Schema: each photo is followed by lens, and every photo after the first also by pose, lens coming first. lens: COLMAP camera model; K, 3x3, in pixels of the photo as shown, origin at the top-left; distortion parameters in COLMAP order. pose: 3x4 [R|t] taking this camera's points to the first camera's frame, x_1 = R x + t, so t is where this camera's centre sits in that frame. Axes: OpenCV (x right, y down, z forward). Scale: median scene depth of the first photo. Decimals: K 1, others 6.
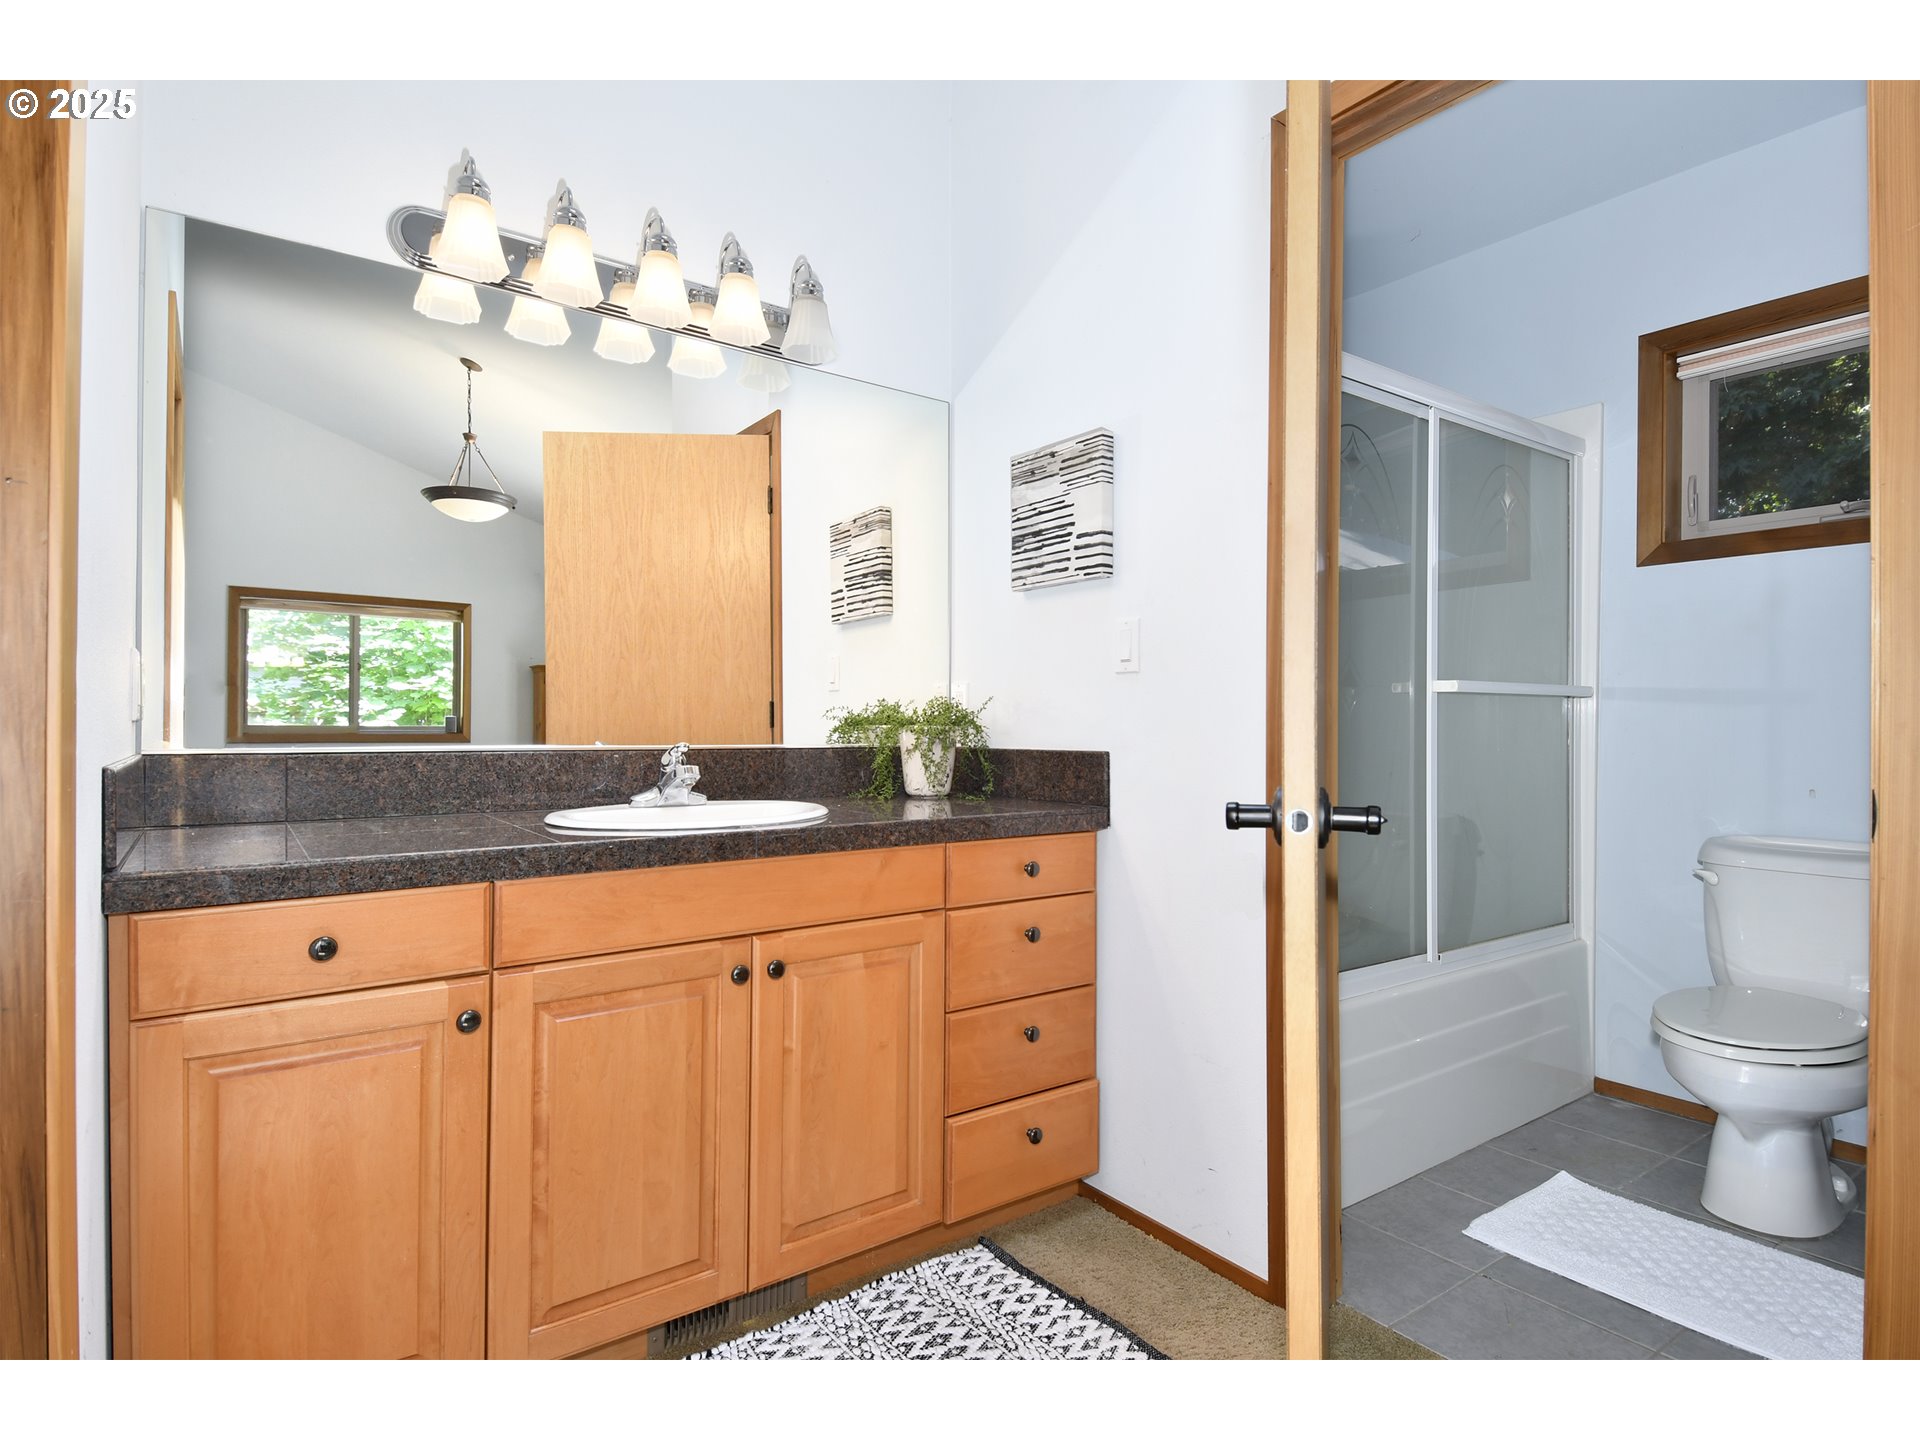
lens RADIAL K [[1008.7, 0, 949.7], [0, 1008.7, 719.8], [0, 0, 1]] dist [0.021751, -0.023201]
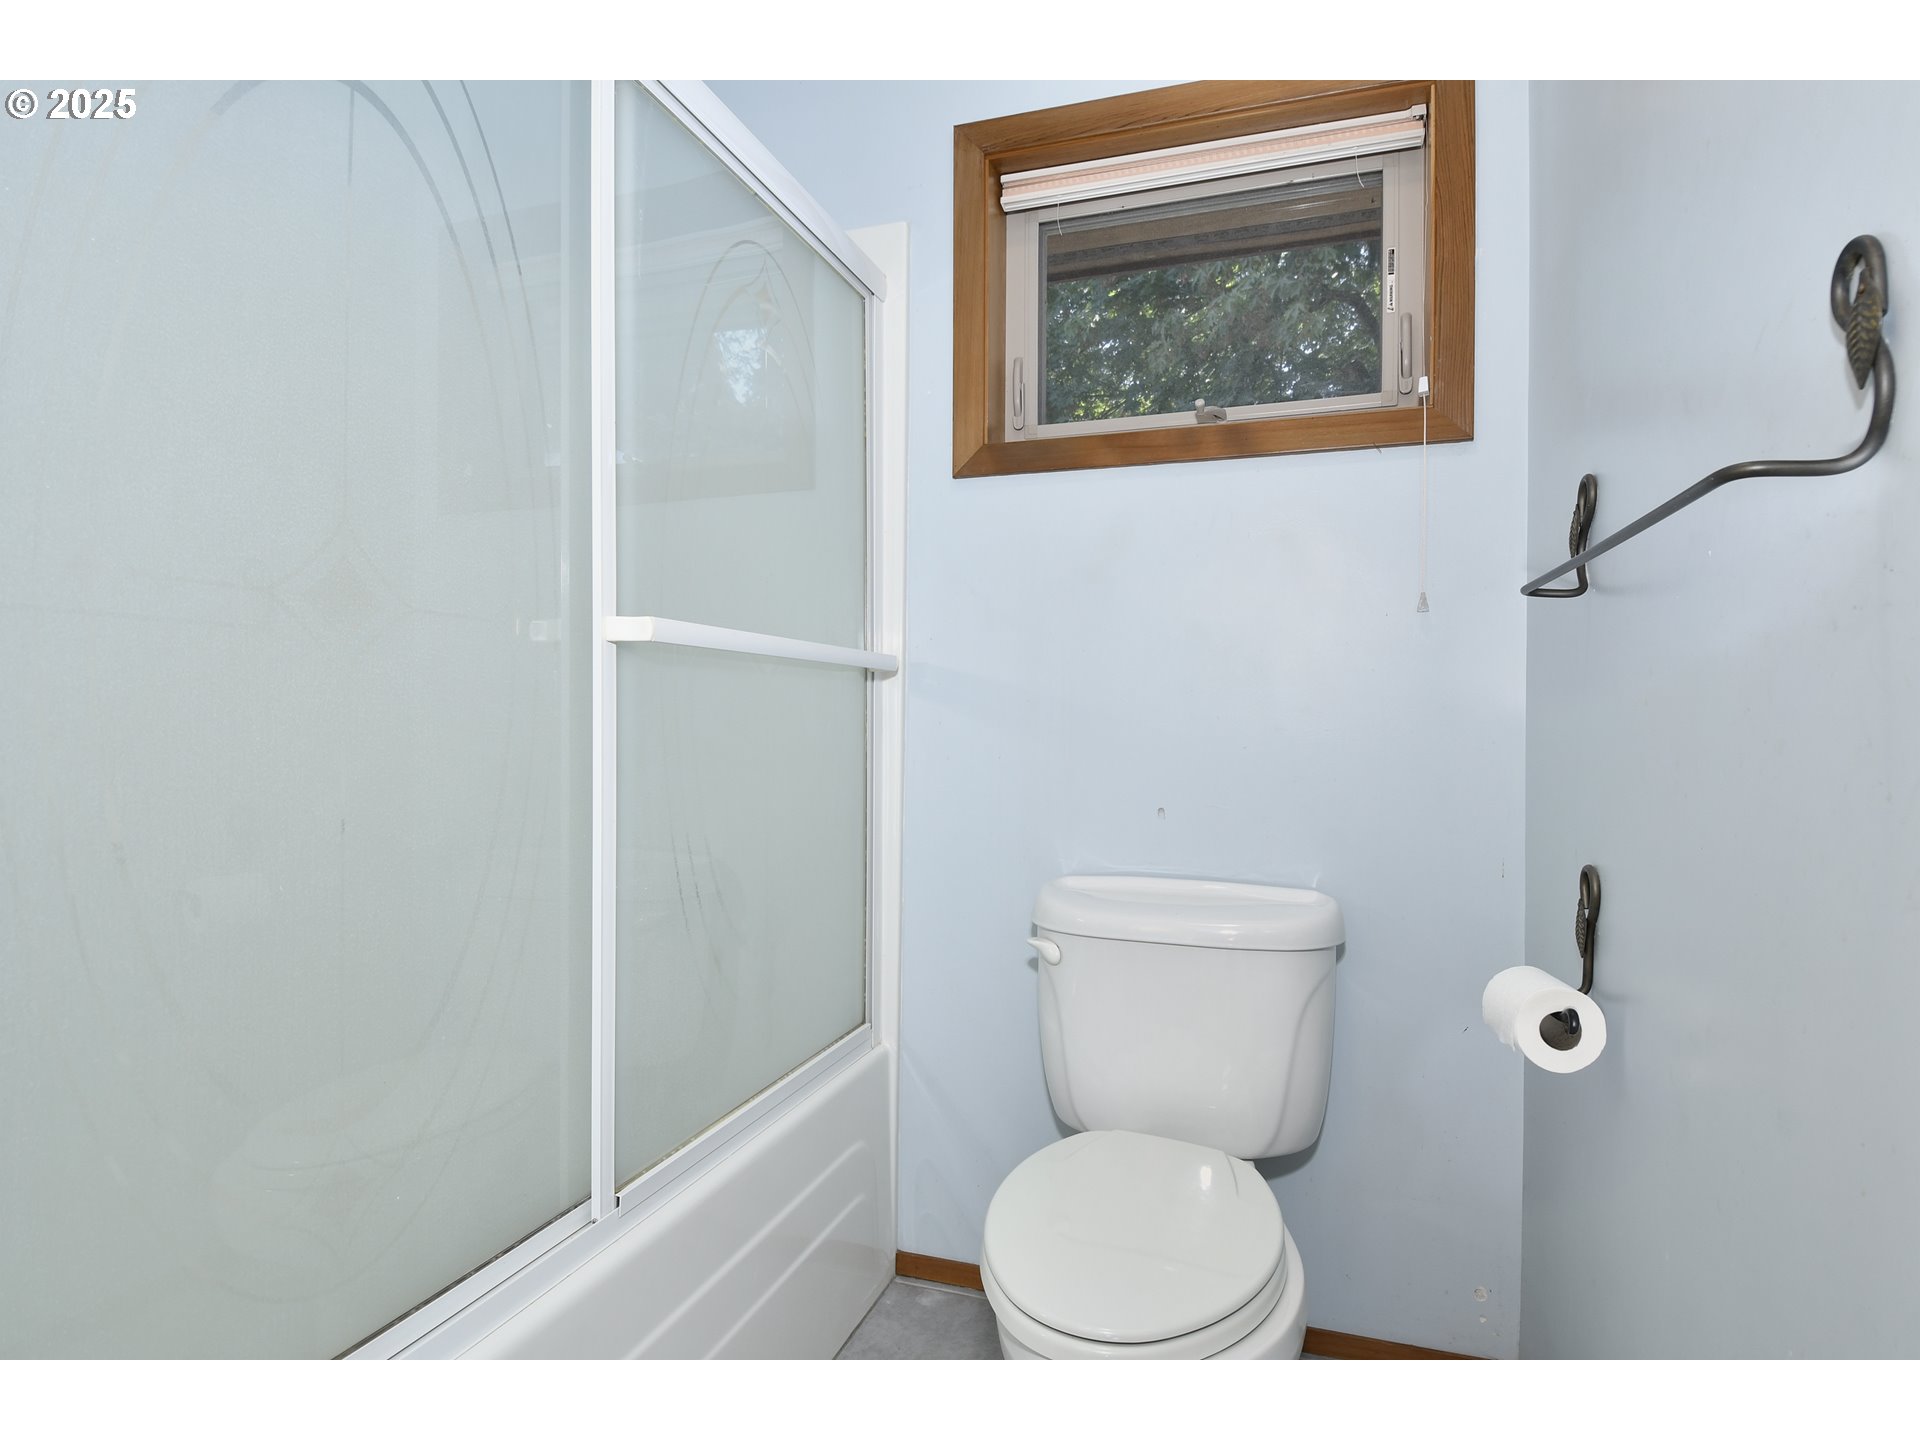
lens RADIAL K [[1008.7, 0, 960.4], [0, 1008.7, 721.2], [0, 0, 1]] dist [0.021751, -0.023201]
pose [[0.811373, 0.001545, 0.584526, 0.299178], [-0.001389, 0.999999, -0.000715, 0.009230], [-0.584527, -0.000232, 0.811374, 0.465029]]
